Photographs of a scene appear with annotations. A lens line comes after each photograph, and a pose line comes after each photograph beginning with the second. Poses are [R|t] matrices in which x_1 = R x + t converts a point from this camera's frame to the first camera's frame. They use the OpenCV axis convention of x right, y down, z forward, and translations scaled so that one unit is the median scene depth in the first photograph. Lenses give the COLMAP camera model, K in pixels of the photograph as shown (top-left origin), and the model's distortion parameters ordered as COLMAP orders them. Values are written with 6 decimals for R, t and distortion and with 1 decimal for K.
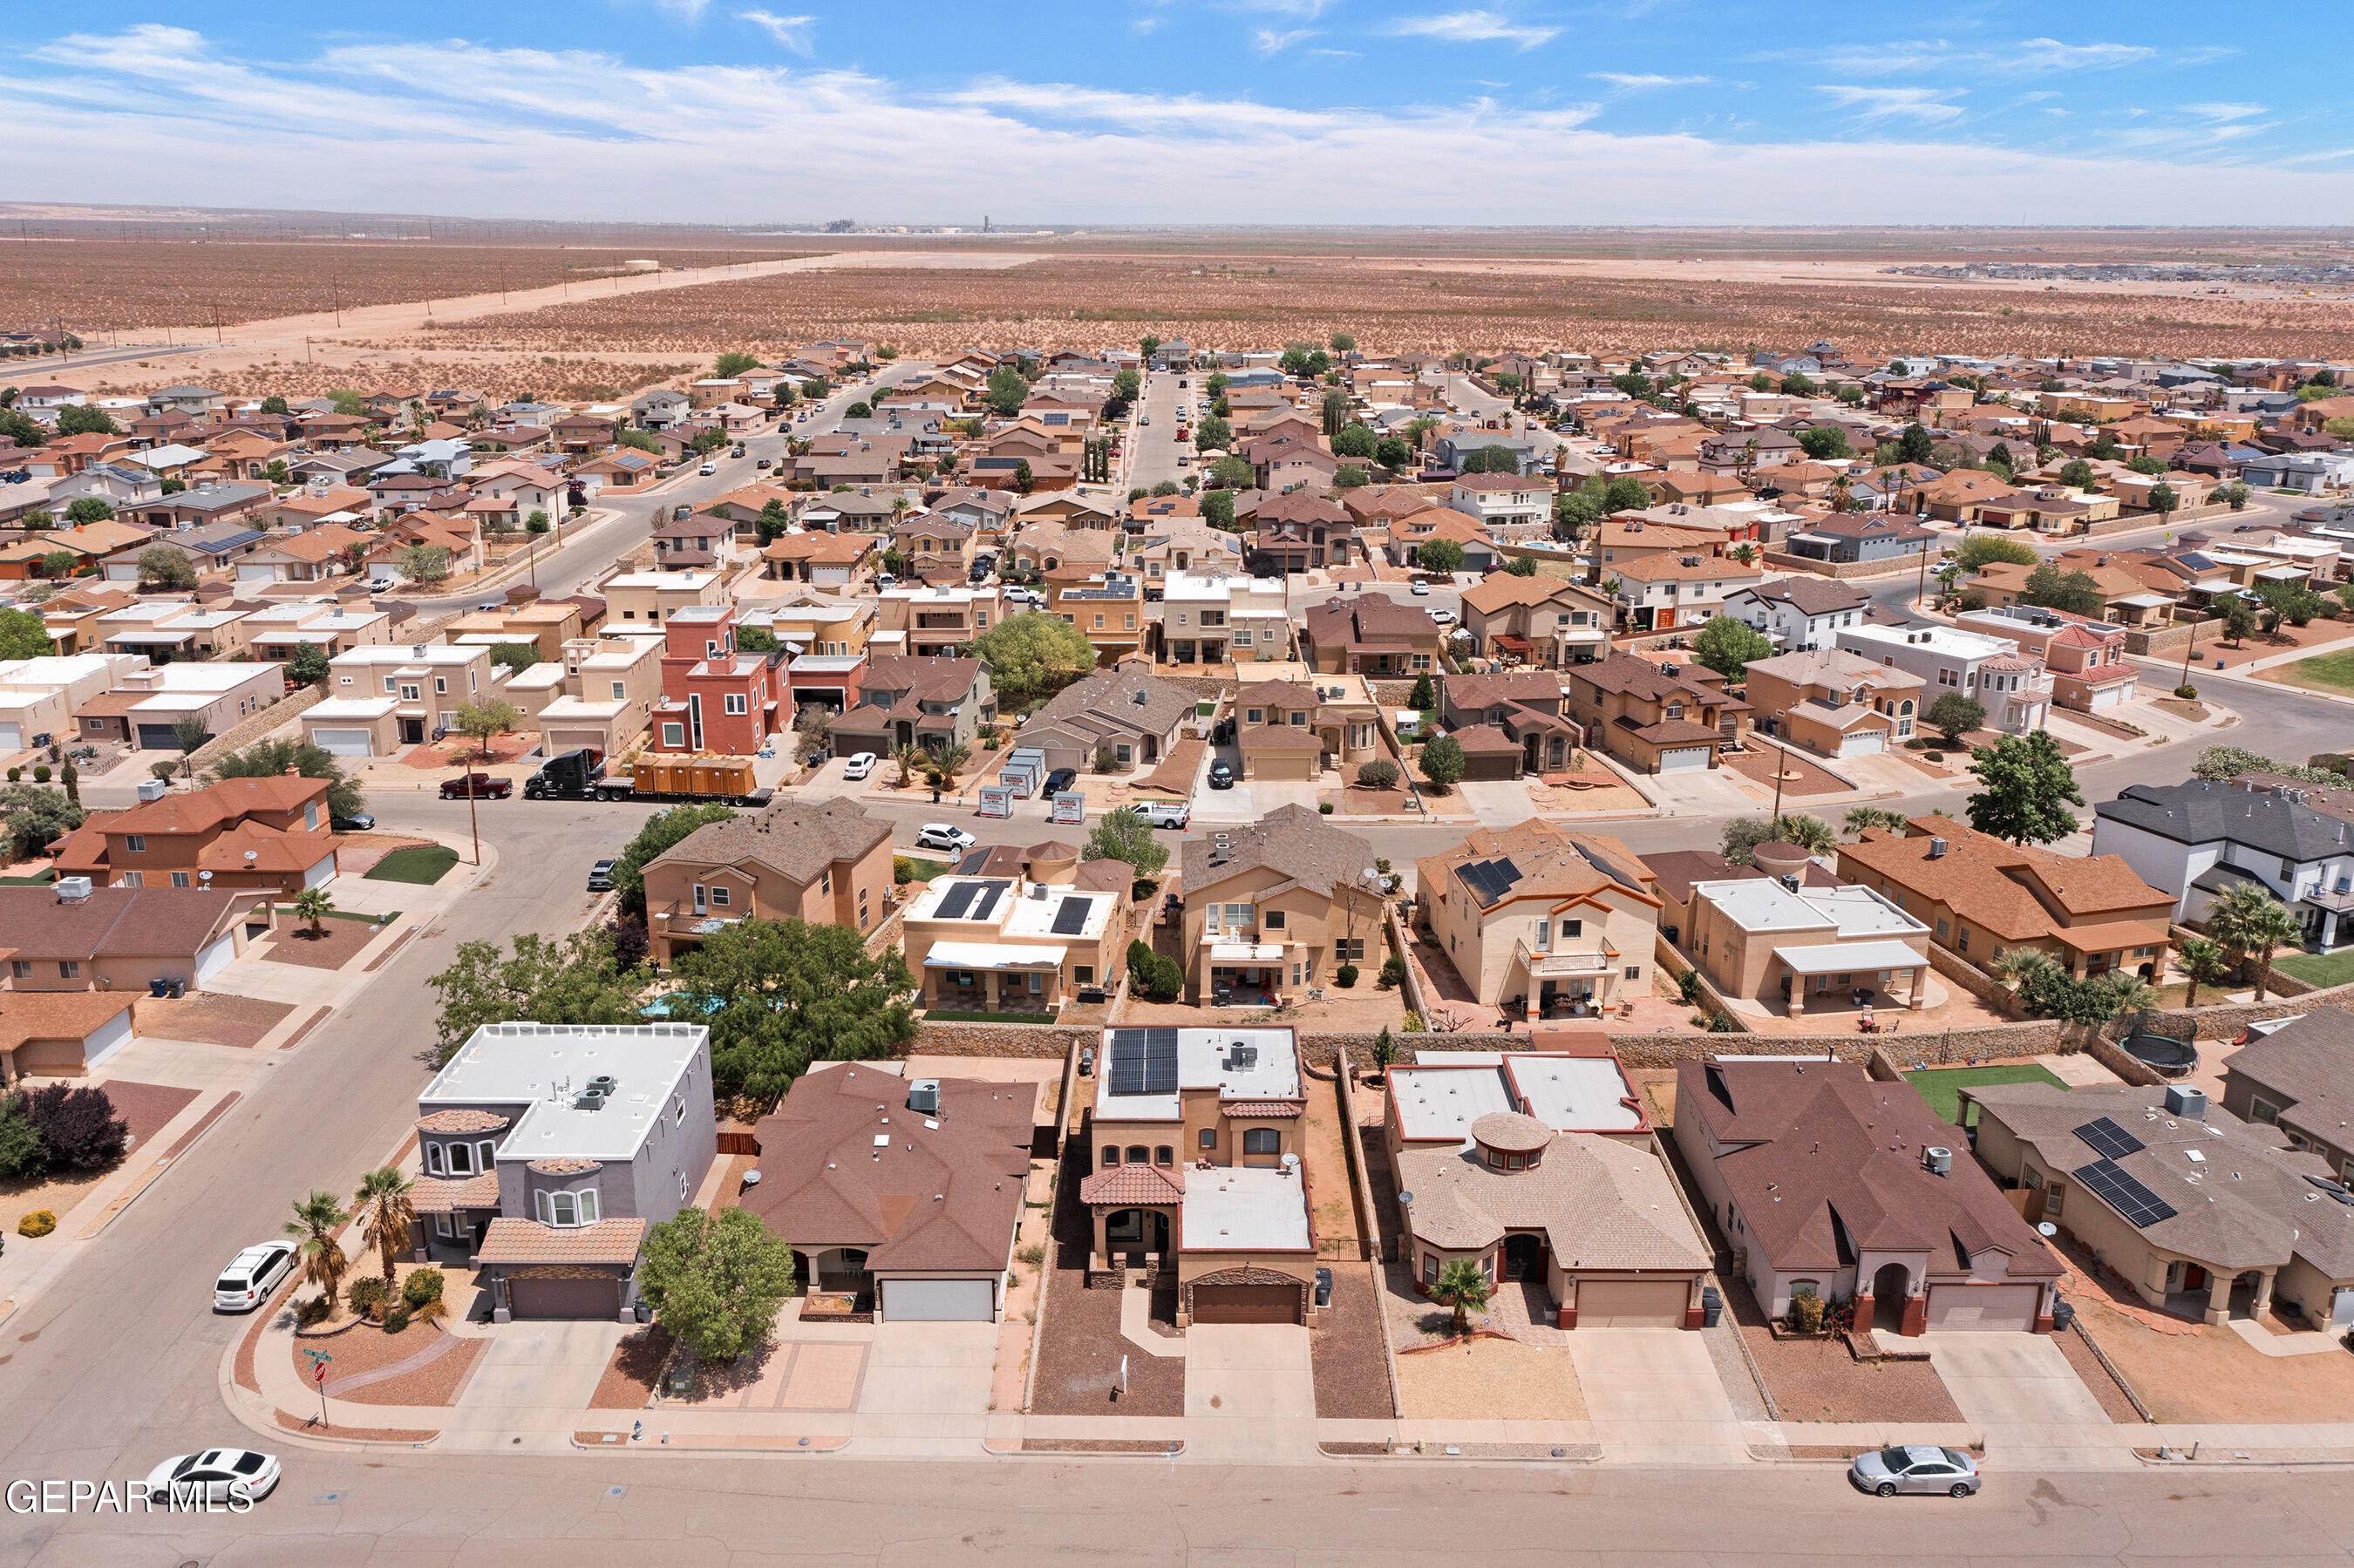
lens RADIAL K [[1851.7, 0, 1177.0], [0, 1851.7, 784.0], [0, 0, 1]] dist [-0.011278, 0.001263]
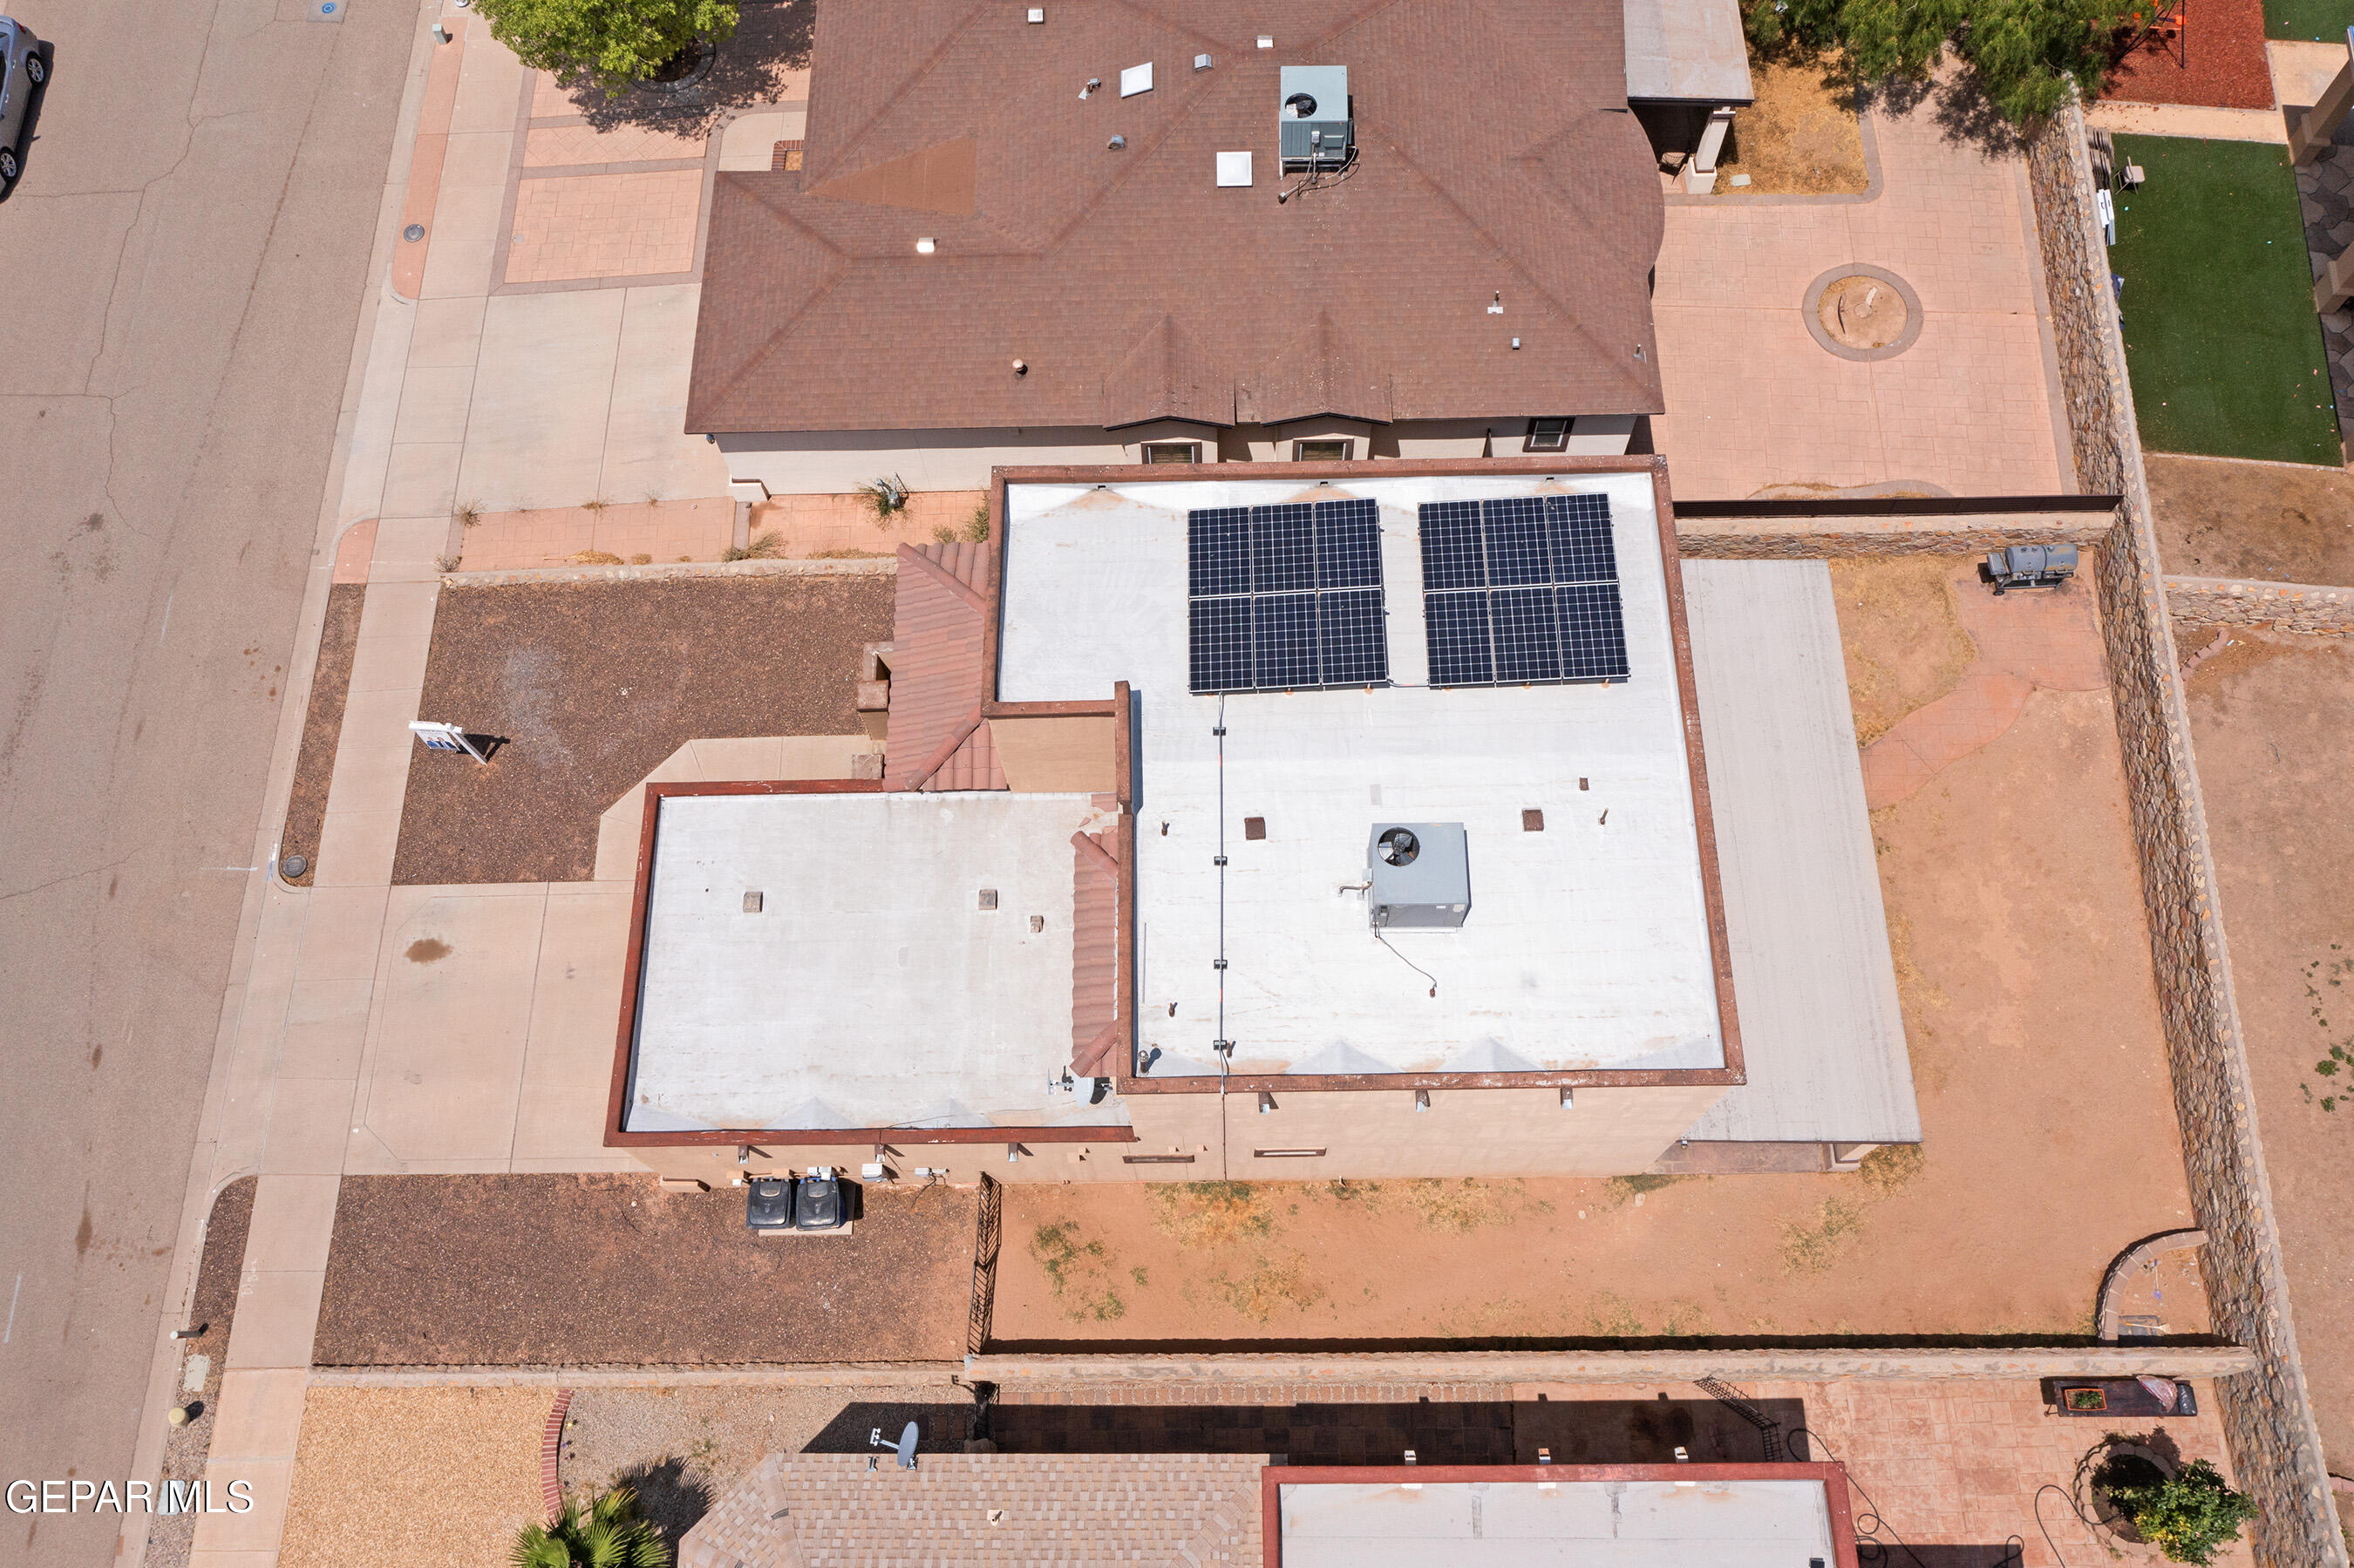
lens RADIAL K [[1851.7, 0, 1177.0], [0, 1851.7, 784.0], [0, 0, 1]] dist [-0.011278, 0.001263]
pose [[0.012973, 0.921708, -0.387667, 0.050000], [-0.267893, 0.376730, 0.886740, -0.039264], [0.963361, 0.092349, 0.251806, 0.332347]]
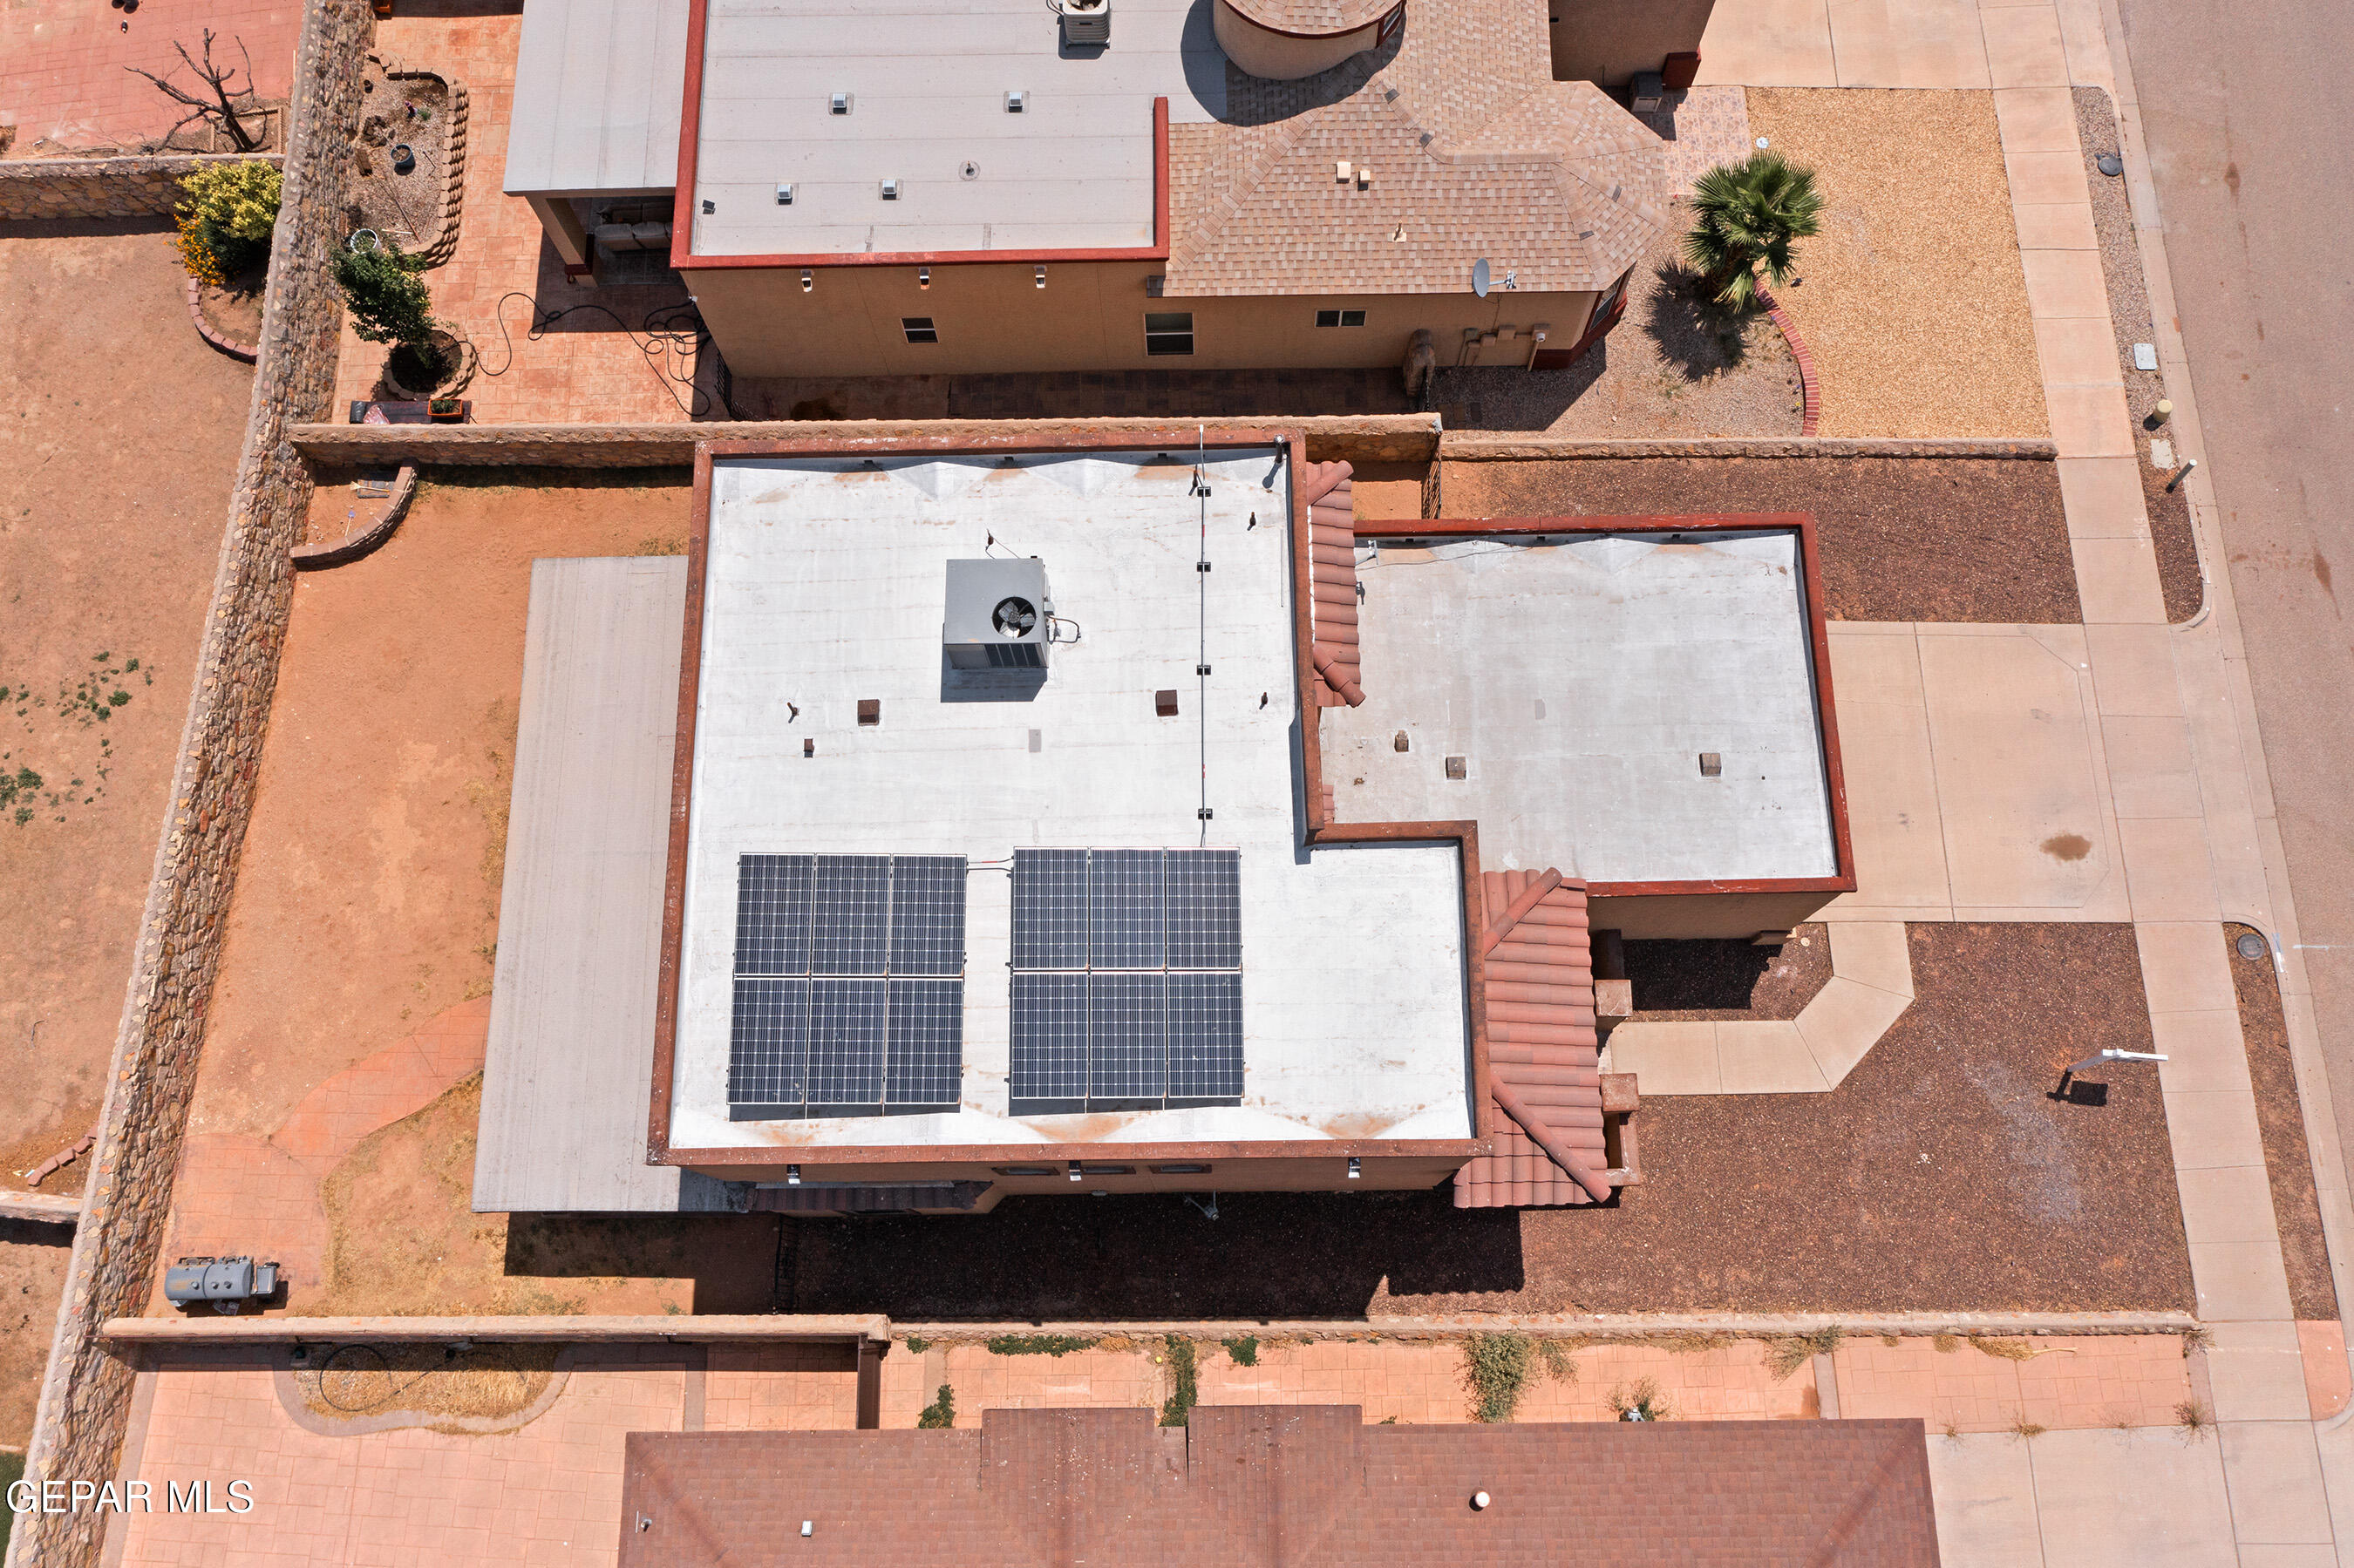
lens RADIAL K [[1851.7, 0, 1177.0], [0, 1851.7, 784.0], [0, 0, 1]] dist [-0.011278, 0.001263]
pose [[-0.018209, -0.955613, 0.294061, -0.026013], [0.312511, 0.273934, 0.909559, -0.033234], [-0.949740, 0.108459, 0.293652, 0.334804]]
